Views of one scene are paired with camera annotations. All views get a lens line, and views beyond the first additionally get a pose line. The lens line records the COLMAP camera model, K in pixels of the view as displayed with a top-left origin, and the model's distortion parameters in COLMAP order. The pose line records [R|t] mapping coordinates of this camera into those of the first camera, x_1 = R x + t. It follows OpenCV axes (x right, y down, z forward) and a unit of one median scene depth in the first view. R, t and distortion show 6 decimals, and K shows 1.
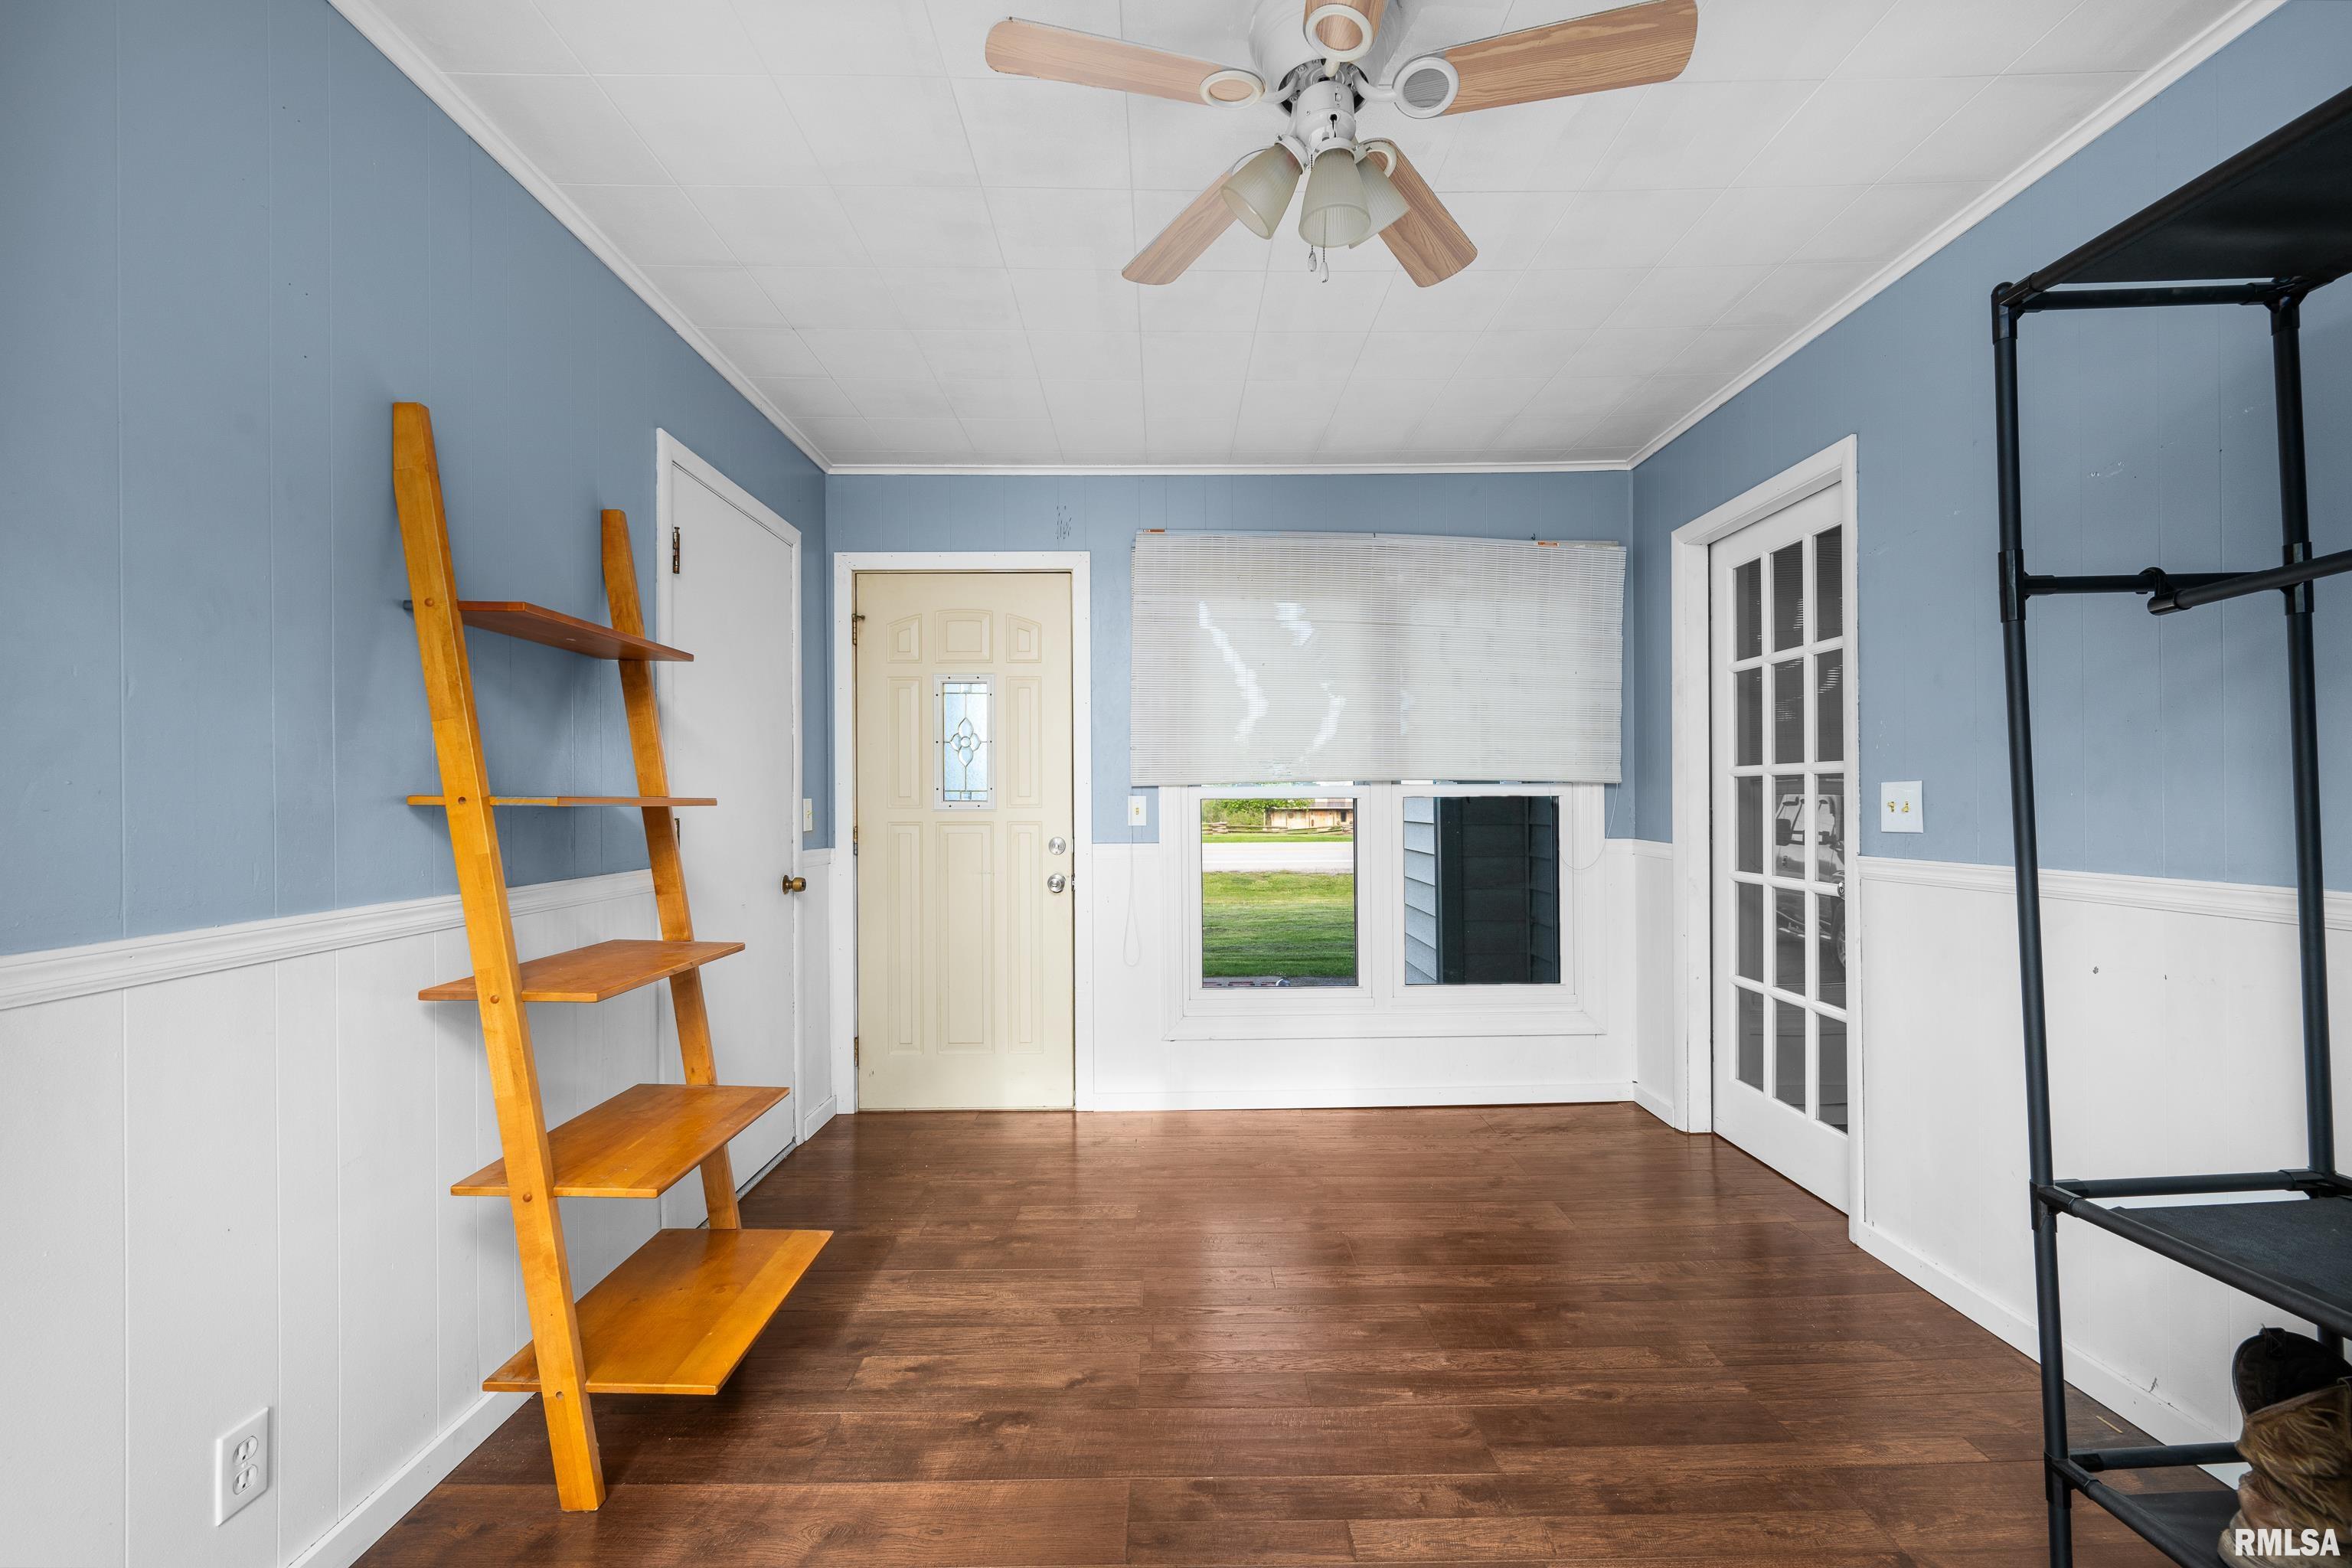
lens RADIAL K [[964.7, 0, 1171.1], [0, 964.7, 790.3], [0, 0, 1]] dist [-0.004099, -0.000009]
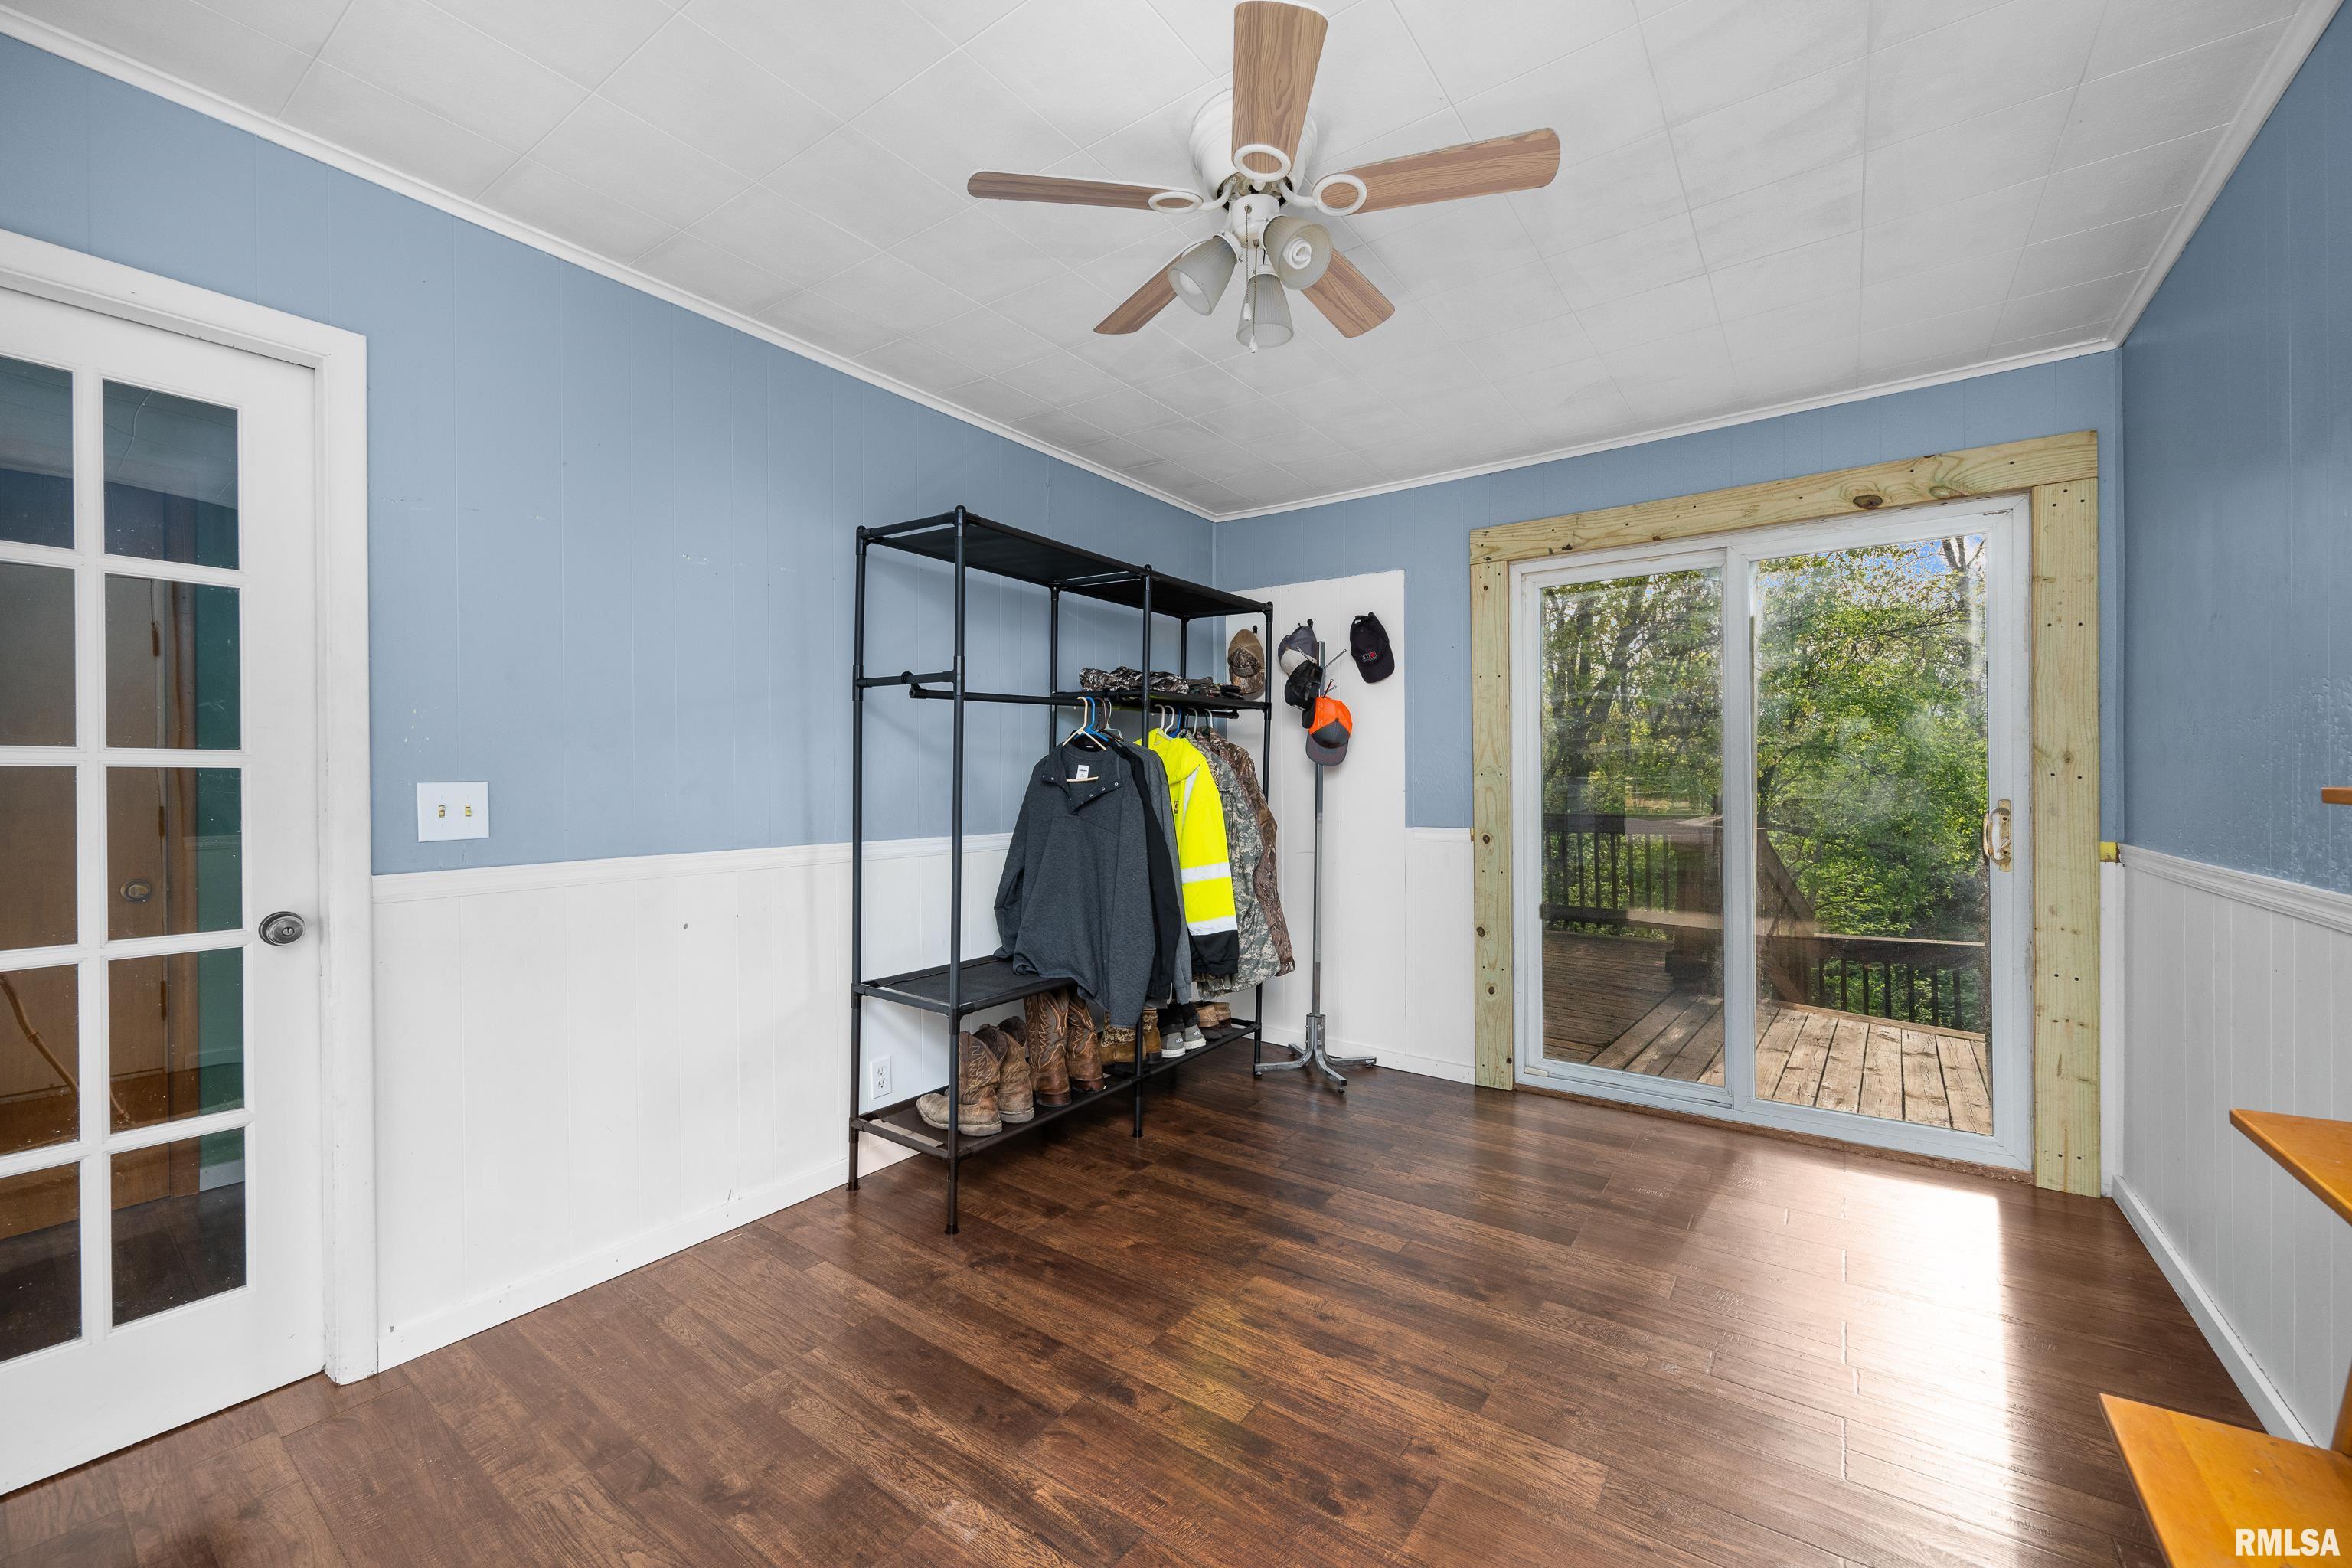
lens RADIAL K [[957.0, 0, 1167.4], [0, 957.0, 780.5], [0, 0, 1]] dist [-0.003902, -0.000235]
pose [[-0.809779, 0.012650, 0.586599, -0.390852], [0.003705, 0.999858, -0.016448, 0.007544], [-0.586723, -0.011146, -0.809711, 1.814055]]
